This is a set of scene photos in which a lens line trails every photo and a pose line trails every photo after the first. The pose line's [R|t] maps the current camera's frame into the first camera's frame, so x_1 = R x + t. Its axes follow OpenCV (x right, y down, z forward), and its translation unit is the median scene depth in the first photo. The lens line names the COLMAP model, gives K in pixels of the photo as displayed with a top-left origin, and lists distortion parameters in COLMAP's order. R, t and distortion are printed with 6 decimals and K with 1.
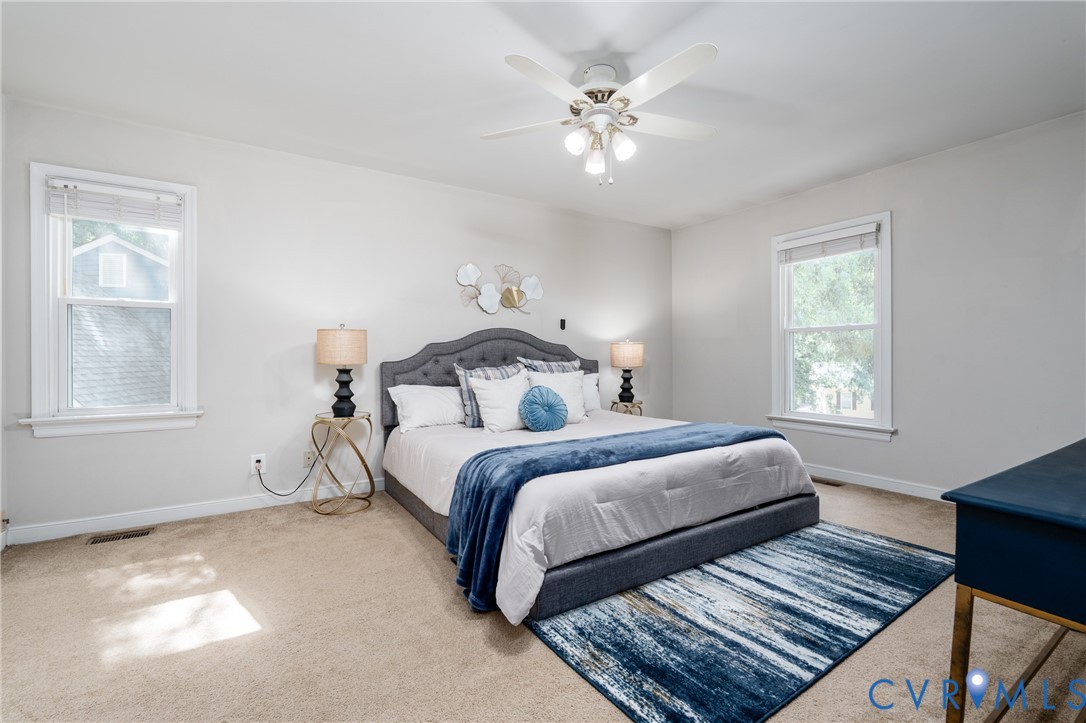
lens RADIAL K [[480.4, 0, 543.0], [0, 480.4, 361.5], [0, 0, 1]] dist [-0.007812, -0.000200]
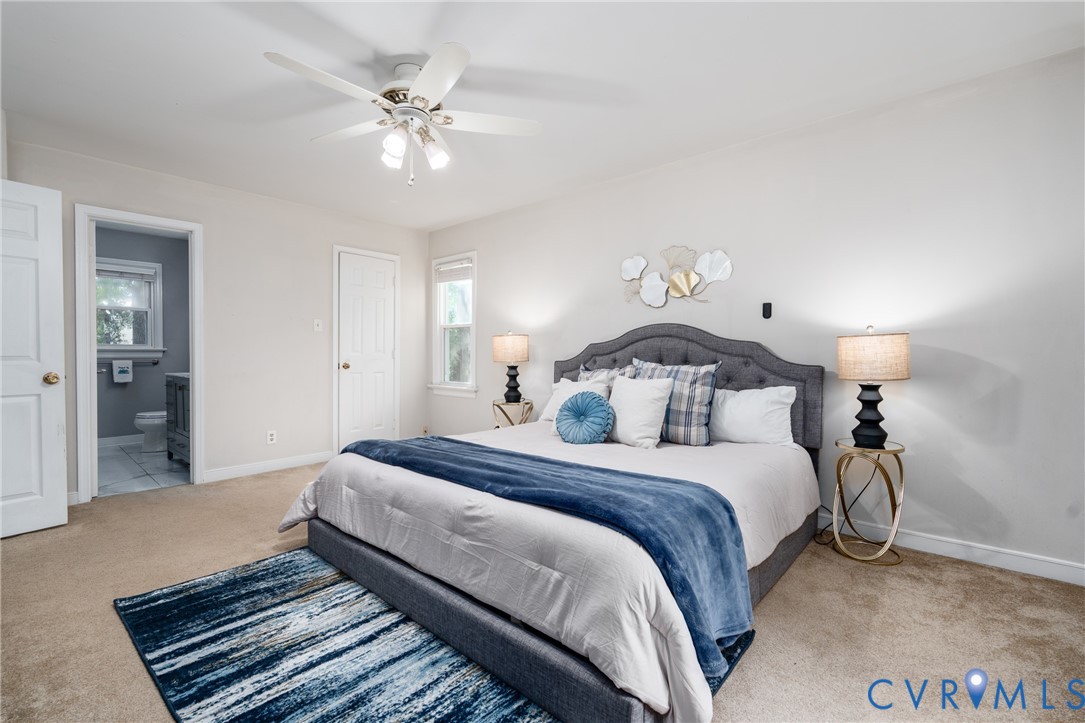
lens RADIAL K [[480.0, 0, 542.5], [0, 480.0, 361.5], [0, 0, 1]] dist [-0.007812, -0.000200]
pose [[0.263535, 0.019039, -0.964462, 1.146181], [-0.015414, 0.999761, 0.015524, -0.022552], [0.964527, 0.010776, 0.263765, 0.987272]]
